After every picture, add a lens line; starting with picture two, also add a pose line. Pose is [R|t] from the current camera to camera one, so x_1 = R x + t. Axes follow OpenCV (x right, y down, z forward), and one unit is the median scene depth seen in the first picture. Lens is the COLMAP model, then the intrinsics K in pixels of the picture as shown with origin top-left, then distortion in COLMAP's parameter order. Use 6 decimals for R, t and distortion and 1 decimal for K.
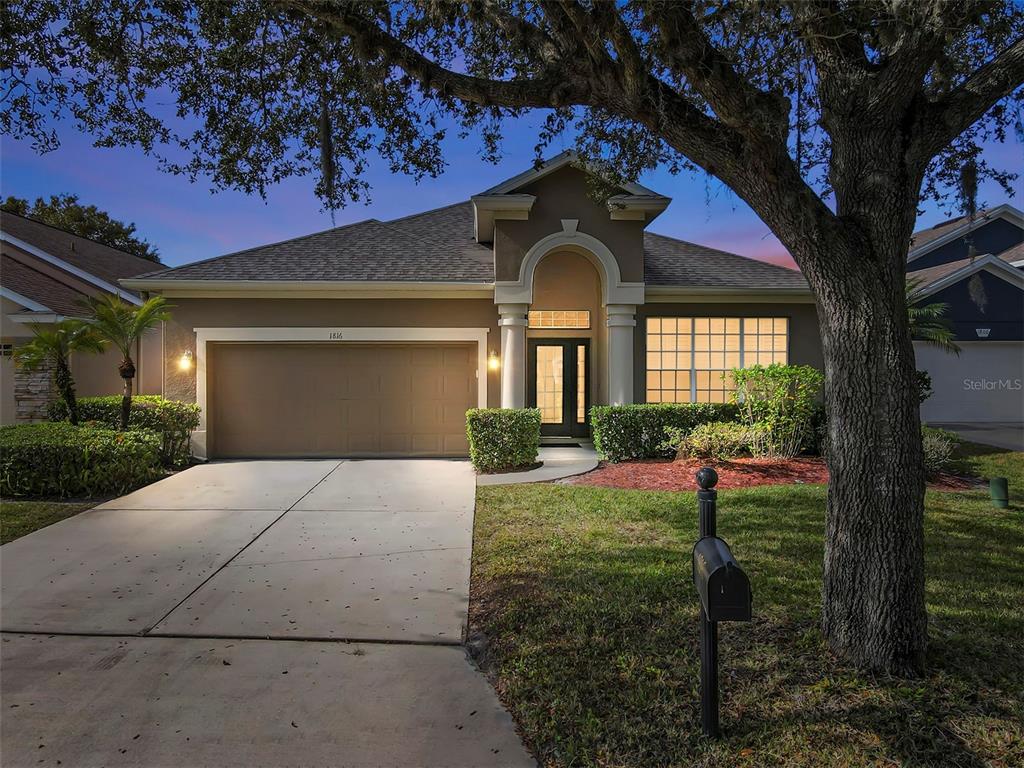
lens RADIAL K [[755.6, 0, 506.3], [0, 755.6, 376.2], [0, 0, 1]] dist [-0.013750, 0.046559]
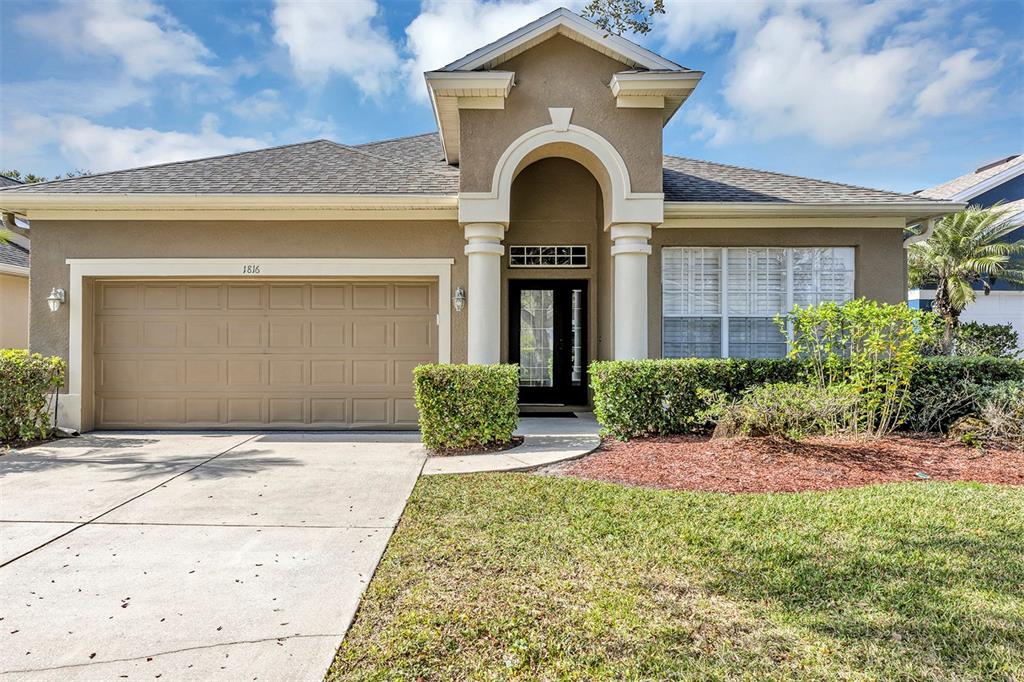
lens RADIAL K [[659.5, 0, 487.5], [0, 659.5, 343.4], [0, 0, 1]] dist [0.027538, -0.000240]
pose [[0.999371, 0.000427, -0.035473, 0.036525], [-0.000889, 0.999915, -0.012998, 0.030980], [0.035465, 0.013021, 0.999286, 0.366790]]
